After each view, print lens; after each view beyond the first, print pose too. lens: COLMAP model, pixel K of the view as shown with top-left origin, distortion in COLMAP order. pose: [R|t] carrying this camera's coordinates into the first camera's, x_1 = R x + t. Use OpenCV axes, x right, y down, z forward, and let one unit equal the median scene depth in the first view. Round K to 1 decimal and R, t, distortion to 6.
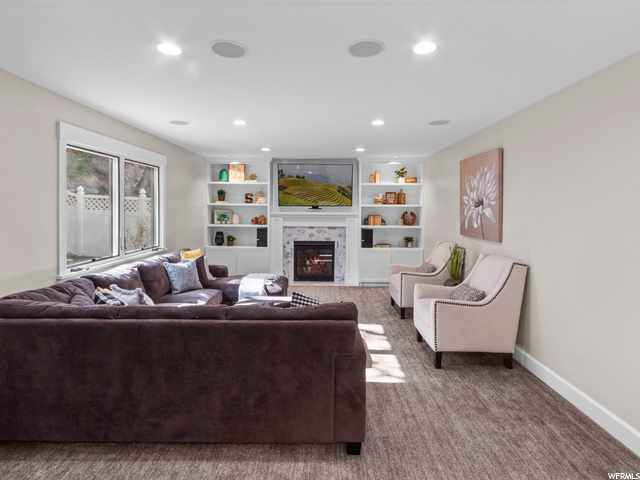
lens RADIAL K [[1045.6, 0, 318.3], [0, 1045.6, 240.9], [0, 0, 1]] dist [0.067450, 0.000000]
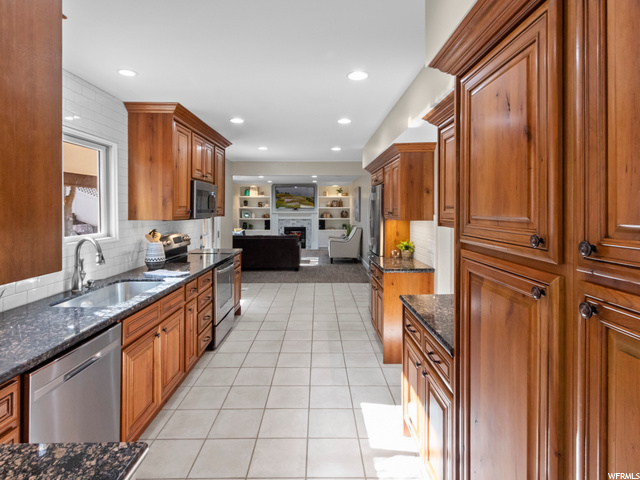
lens RADIAL K [[1045.6, 0, 322.0], [0, 1045.6, 238.6], [0, 0, 1]] dist [0.067450, 0.000000]
pose [[0.999924, -0.009578, 0.007813, 0.030582], [0.009602, 0.999949, -0.003017, 0.028159], [-0.007784, 0.003091, 0.999965, -0.907419]]
